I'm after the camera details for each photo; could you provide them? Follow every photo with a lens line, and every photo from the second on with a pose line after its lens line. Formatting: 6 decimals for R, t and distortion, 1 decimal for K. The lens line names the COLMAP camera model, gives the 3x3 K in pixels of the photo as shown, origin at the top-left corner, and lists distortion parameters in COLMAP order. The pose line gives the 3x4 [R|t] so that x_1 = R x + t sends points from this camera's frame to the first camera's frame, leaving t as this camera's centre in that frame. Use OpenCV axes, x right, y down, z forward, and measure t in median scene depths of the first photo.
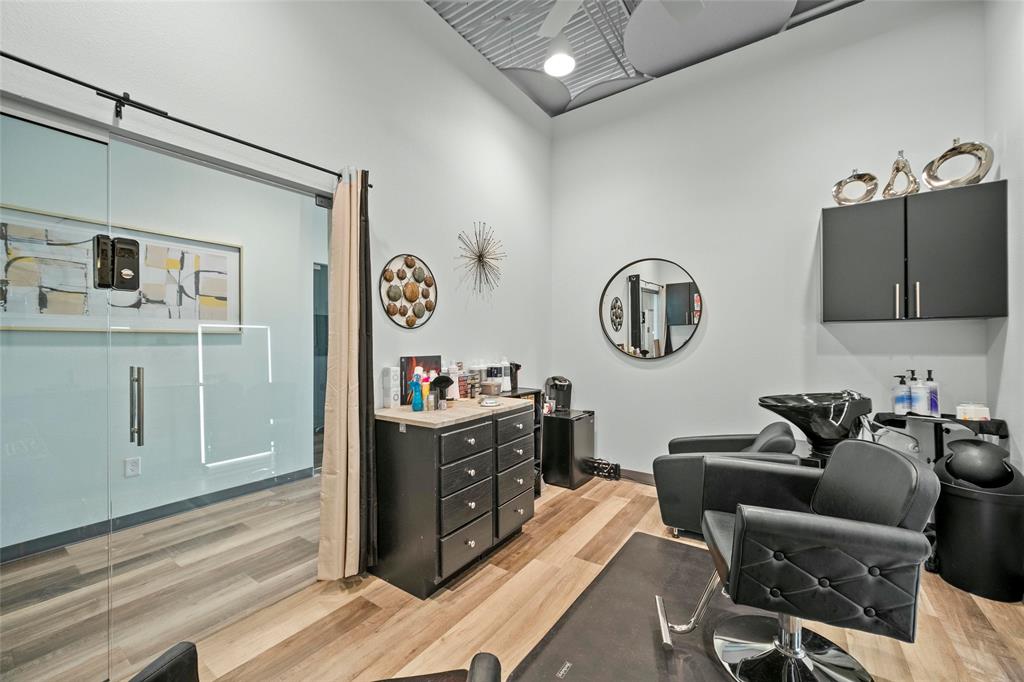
lens RADIAL K [[405.9, 0, 514.0], [0, 405.9, 343.5], [0, 0, 1]] dist [-0.000764, -0.000094]
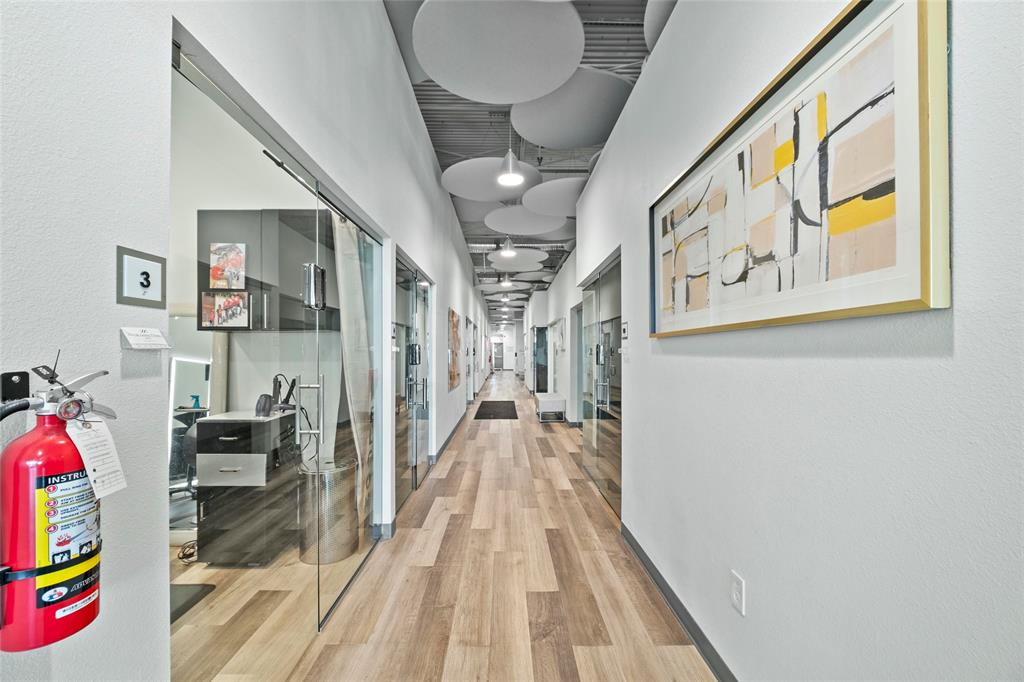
lens RADIAL K [[405.9, 0, 507.8], [0, 405.9, 351.5], [0, 0, 1]] dist [-0.000764, -0.000094]
pose [[-0.819300, -0.001652, -0.573363, -0.378811], [0.001031, 0.999990, -0.004353, 0.001028], [0.573365, -0.004158, -0.819290, 1.163045]]
